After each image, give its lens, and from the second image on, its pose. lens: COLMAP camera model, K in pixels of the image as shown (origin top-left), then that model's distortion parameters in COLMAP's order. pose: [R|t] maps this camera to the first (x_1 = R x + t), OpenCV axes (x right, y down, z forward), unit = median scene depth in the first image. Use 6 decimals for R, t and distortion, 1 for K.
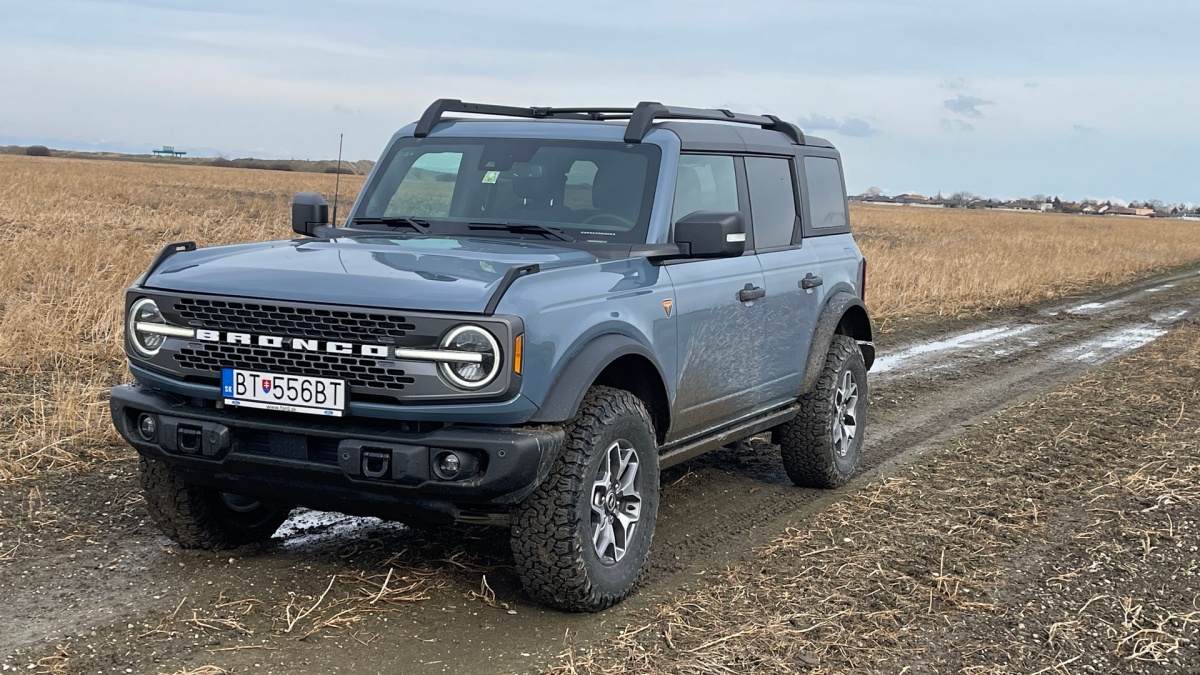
lens RADIAL K [[1616.8, 0, 588.2], [0, 1616.8, 351.8], [0, 0, 1]] dist [0.131870, -0.438540]
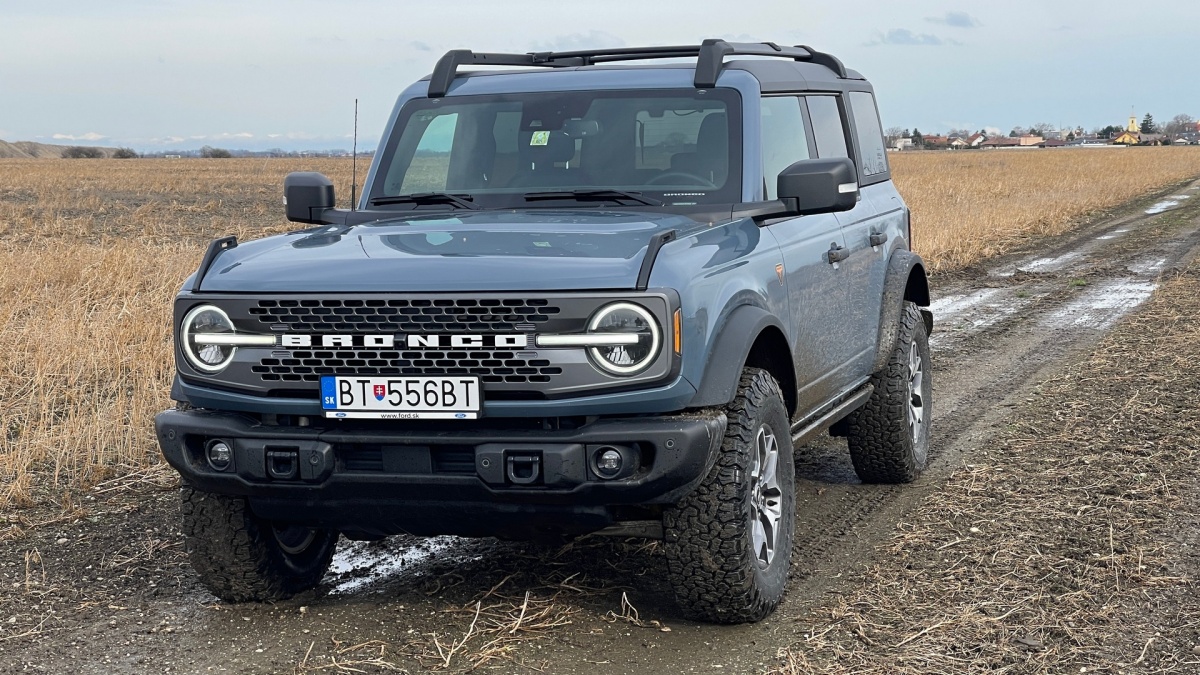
lens RADIAL K [[2244.1, 0, 600.0], [0, 2244.1, 337.5], [0, 0, 1]] dist [0.071080, 2.472352]
pose [[0.987771, -0.077069, 0.135531, -0.241090], [0.079290, 0.996790, -0.011059, 0.014429], [-0.134243, 0.021670, 0.990711, -0.206213]]
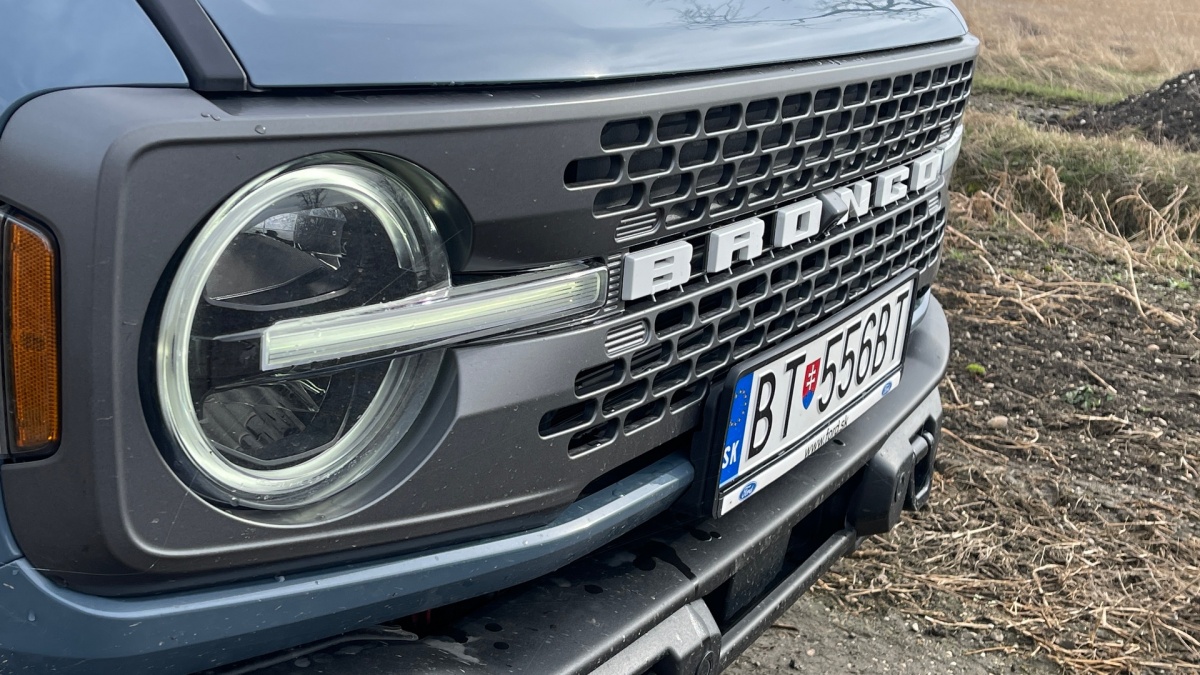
lens RADIAL K [[1492.4, 0, 600.0], [0, 1492.4, 337.5], [0, 0, 1]] dist [0.182526, -0.584772]
pose [[0.058580, -0.310153, 0.948880, -0.435907], [0.013470, 0.950671, 0.309907, -0.064876], [-0.998192, -0.005373, 0.059868, 1.016229]]
